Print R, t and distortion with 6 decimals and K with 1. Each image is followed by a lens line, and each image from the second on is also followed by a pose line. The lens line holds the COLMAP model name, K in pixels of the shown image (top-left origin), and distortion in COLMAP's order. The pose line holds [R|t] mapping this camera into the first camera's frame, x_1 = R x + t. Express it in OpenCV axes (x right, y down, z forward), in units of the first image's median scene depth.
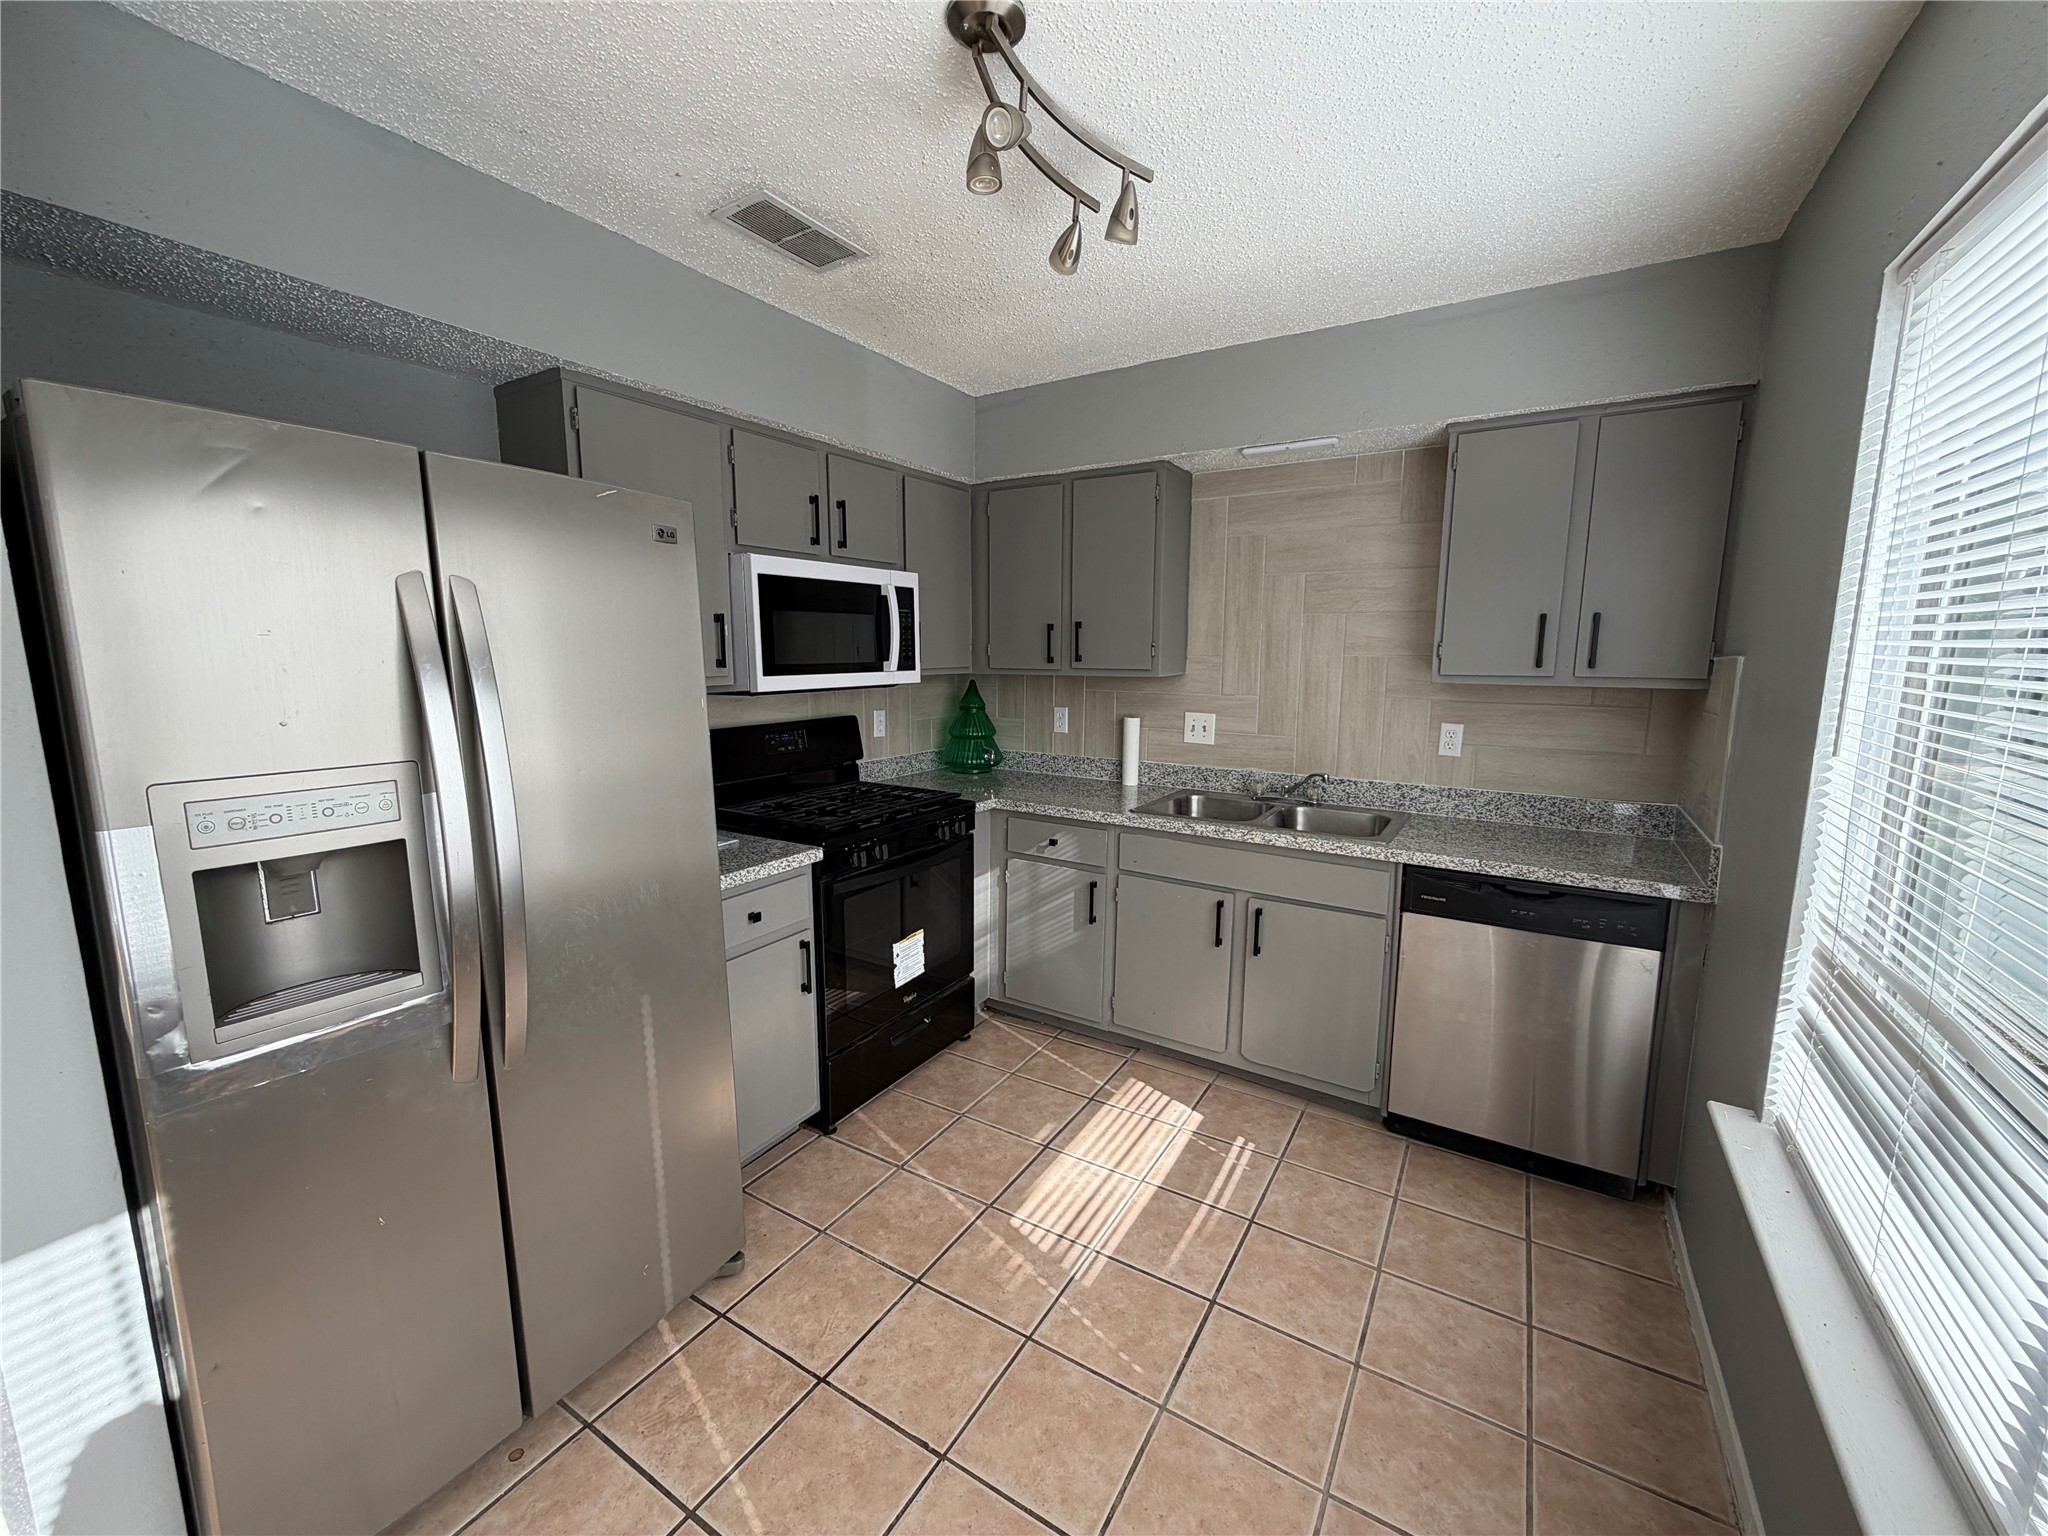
lens RADIAL K [[810.8, 0, 1017.2], [0, 810.8, 768.8], [0, 0, 1]] dist [0.002176, 0.000007]
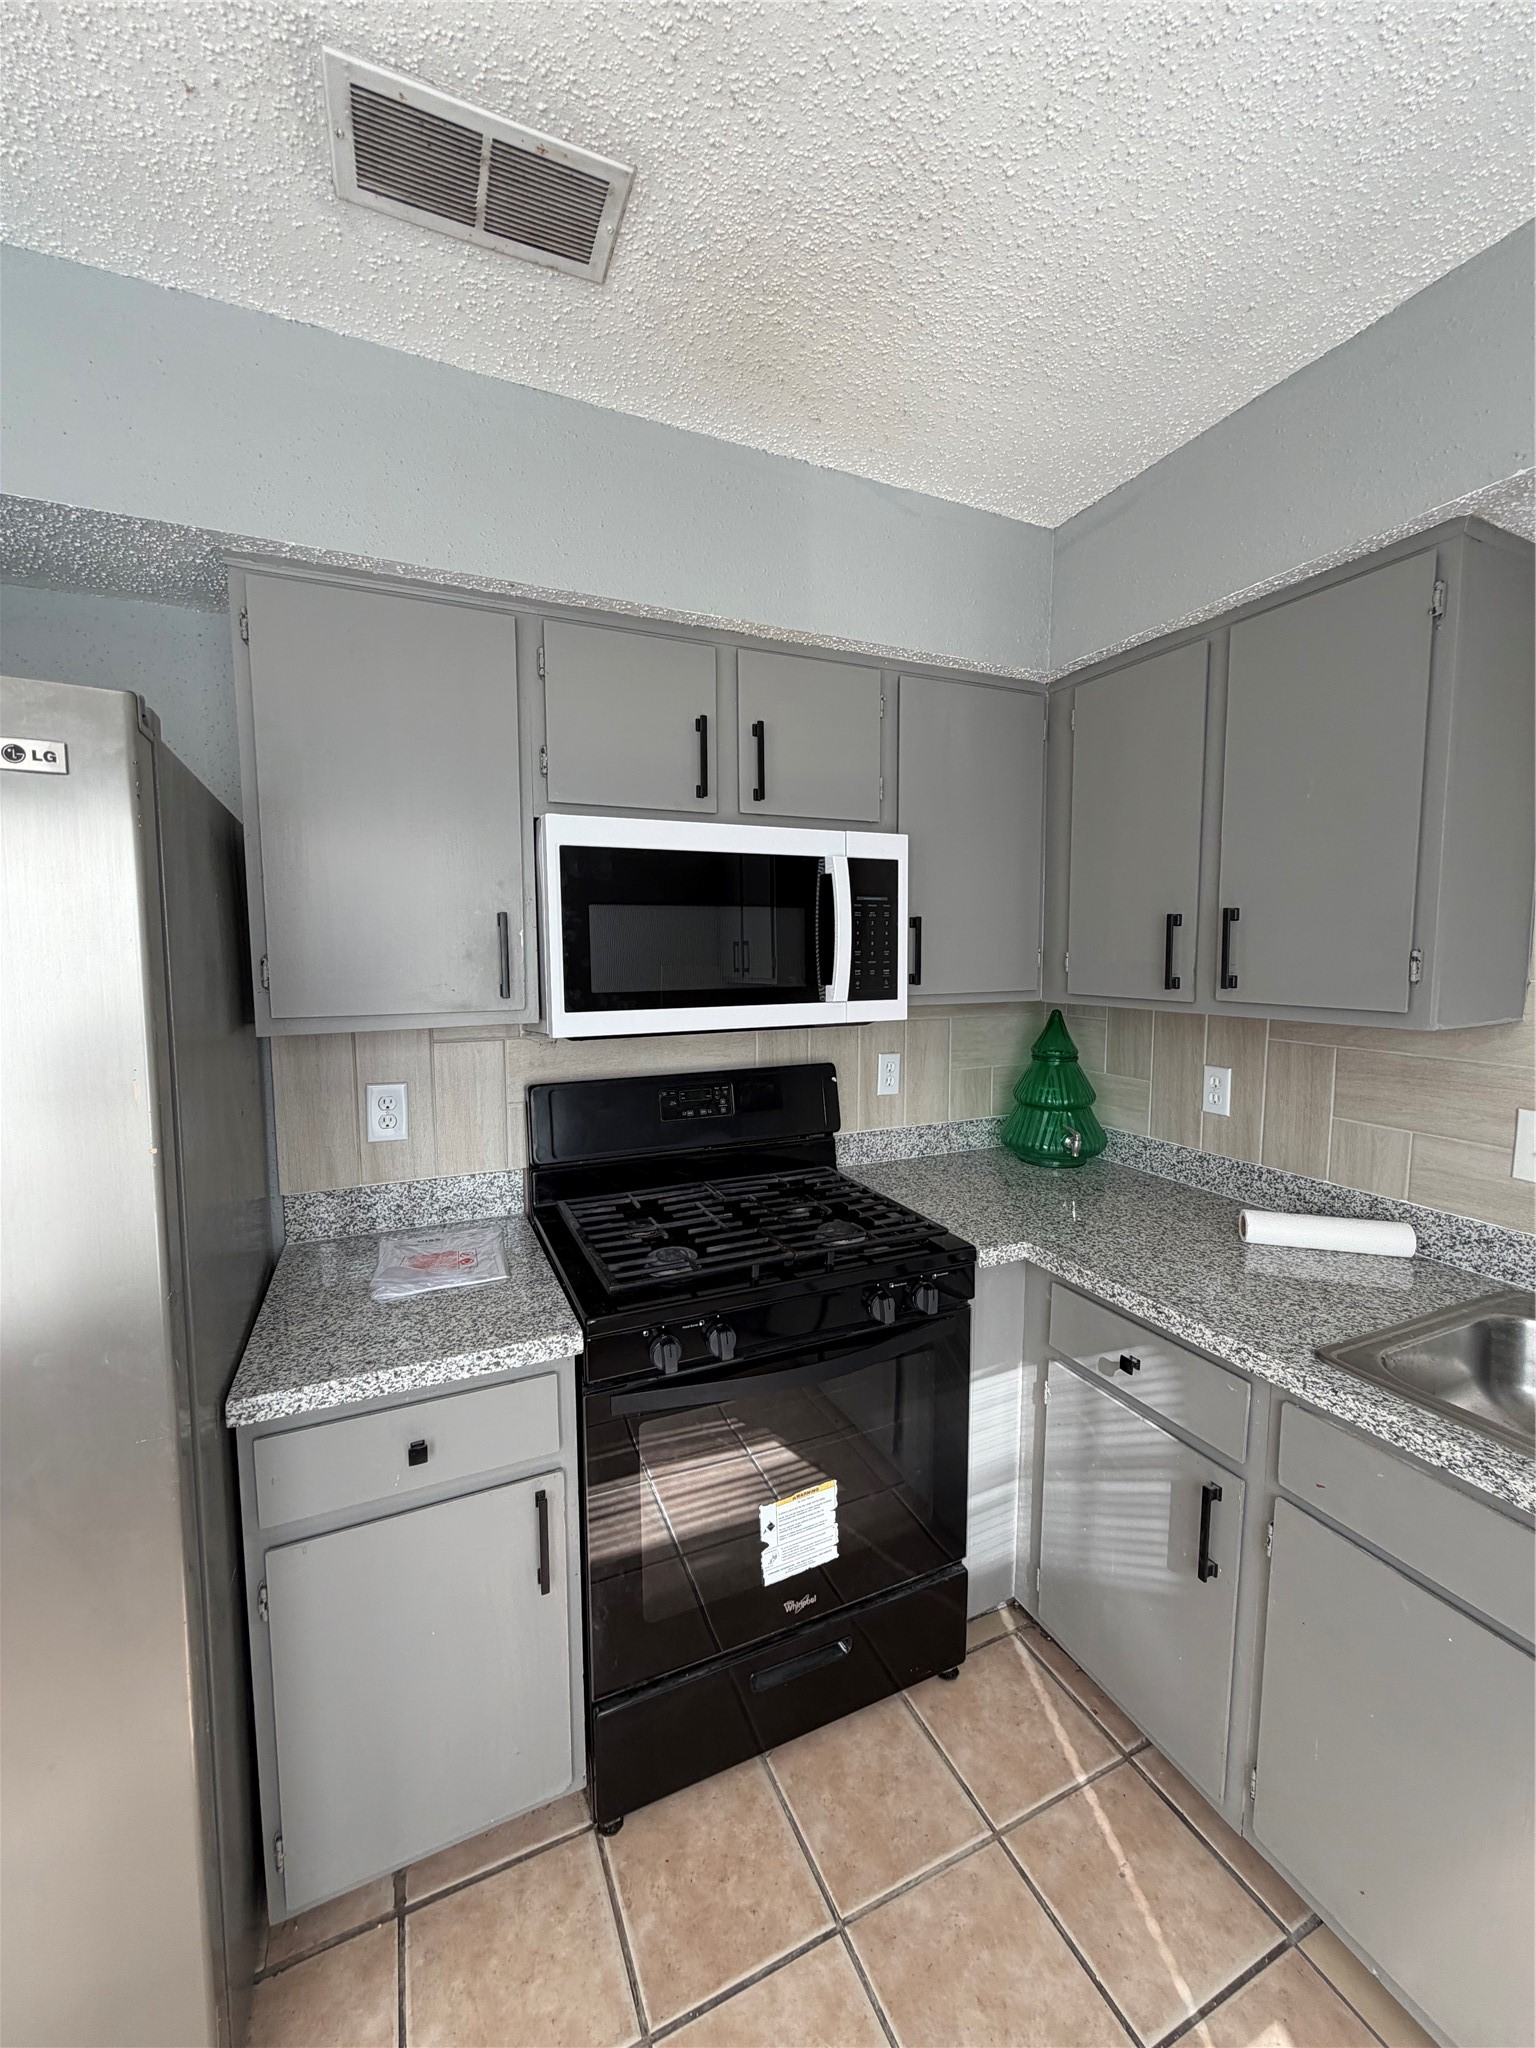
lens RADIAL K [[810.8, 0, 768.0], [0, 810.8, 1024.0], [0, 0, 1]] dist [0.002176, 0.000007]
pose [[0.835431, 0.043351, -0.547883, 0.120488], [-0.074066, 0.996671, -0.034078, -0.077793], [0.544582, 0.069050, 0.835861, 0.466247]]
